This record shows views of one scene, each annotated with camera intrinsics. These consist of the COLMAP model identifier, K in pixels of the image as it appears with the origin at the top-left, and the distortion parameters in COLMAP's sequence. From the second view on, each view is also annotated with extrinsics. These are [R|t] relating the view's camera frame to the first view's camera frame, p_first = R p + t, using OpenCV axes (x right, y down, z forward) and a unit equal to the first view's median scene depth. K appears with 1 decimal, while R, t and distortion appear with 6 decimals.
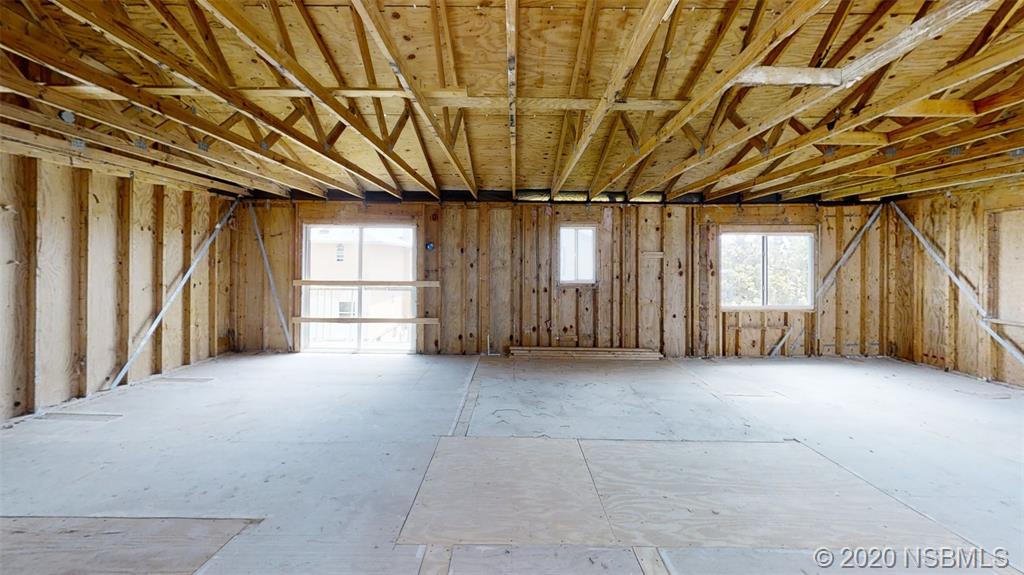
lens RADIAL K [[369.9, 0, 518.4], [0, 369.9, 262.1], [0, 0, 1]] dist [0.000087, 0.001047]
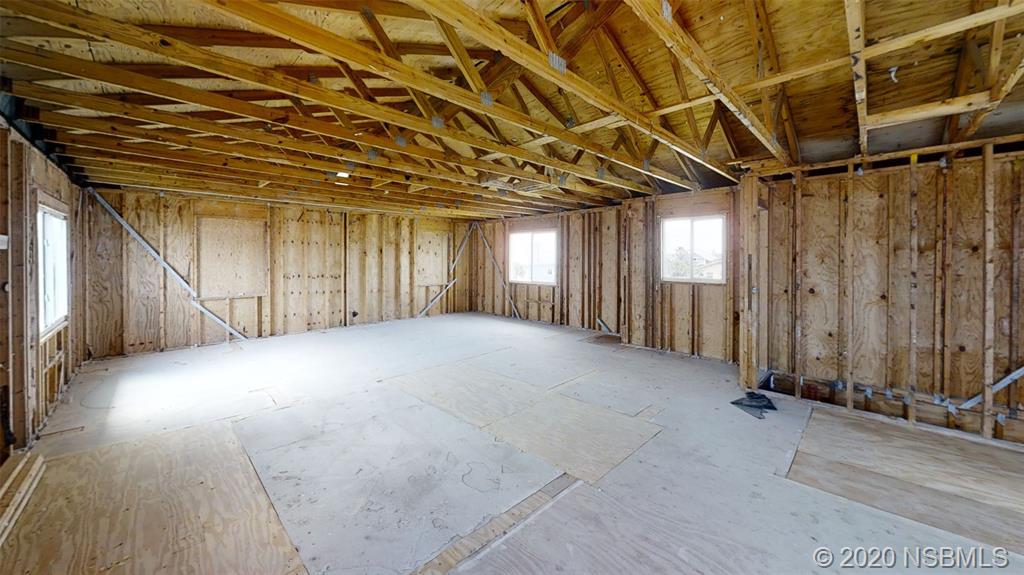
lens RADIAL K [[369.9, 0, 504.3], [0, 369.9, 258.4], [0, 0, 1]] dist [0.000087, 0.001047]
pose [[-0.695911, -0.012086, 0.718026, -0.332971], [-0.009793, 0.999925, 0.007340, -0.007463], [-0.718061, -0.001924, -0.695977, 0.909905]]
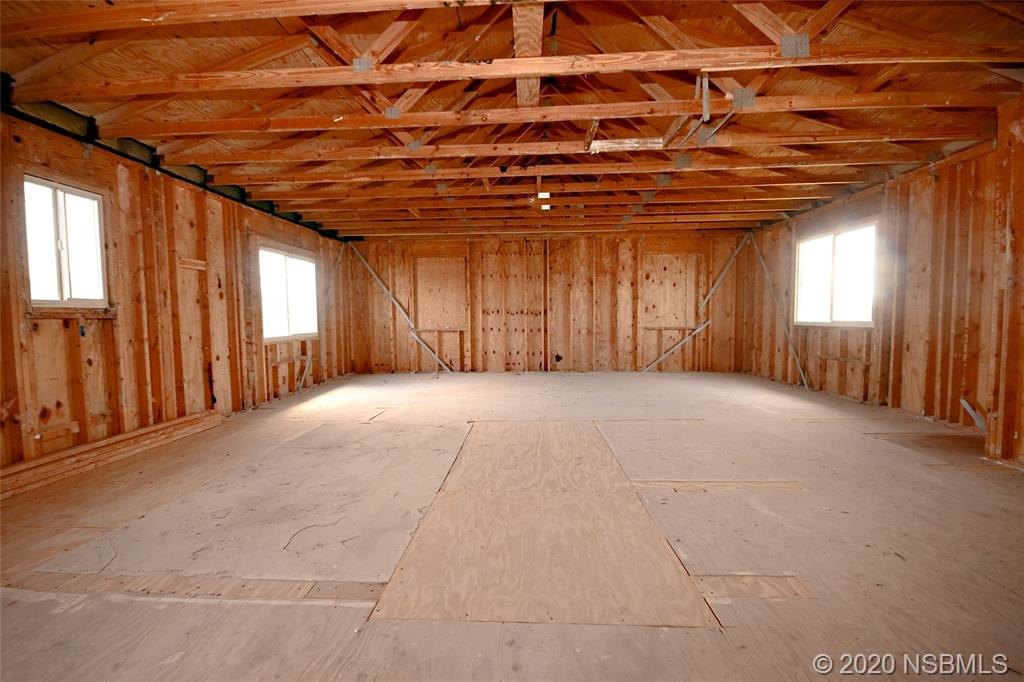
lens RADIAL K [[441.6, 0, 500.0], [0, 441.6, 331.7], [0, 0, 1]] dist [0.008230, -0.008900]
pose [[0.072475, -0.043809, 0.996408, -0.356733], [0.009898, 0.999017, 0.043204, 0.069505], [-0.997321, 0.006731, 0.072837, 0.433073]]
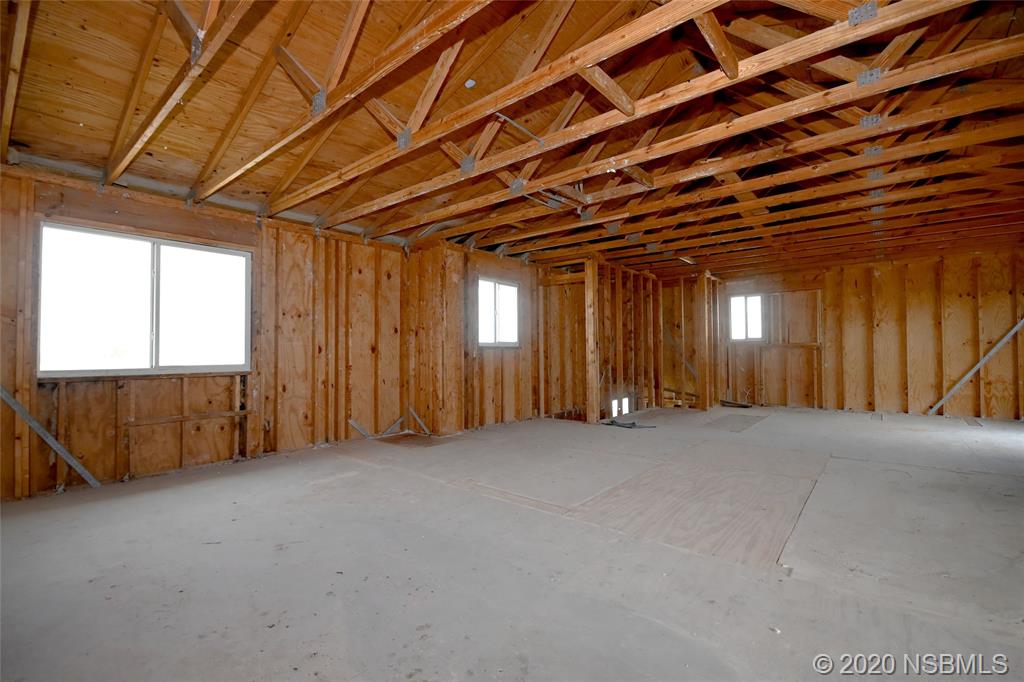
lens RADIAL K [[441.6, 0, 511.9], [0, 441.6, 342.1], [0, 0, 1]] dist [0.008230, -0.008900]
pose [[-0.647200, -0.022594, -0.761985, 0.822901], [0.003369, 0.999466, -0.032497, 0.081301], [0.762313, -0.023599, -0.646778, 0.609570]]
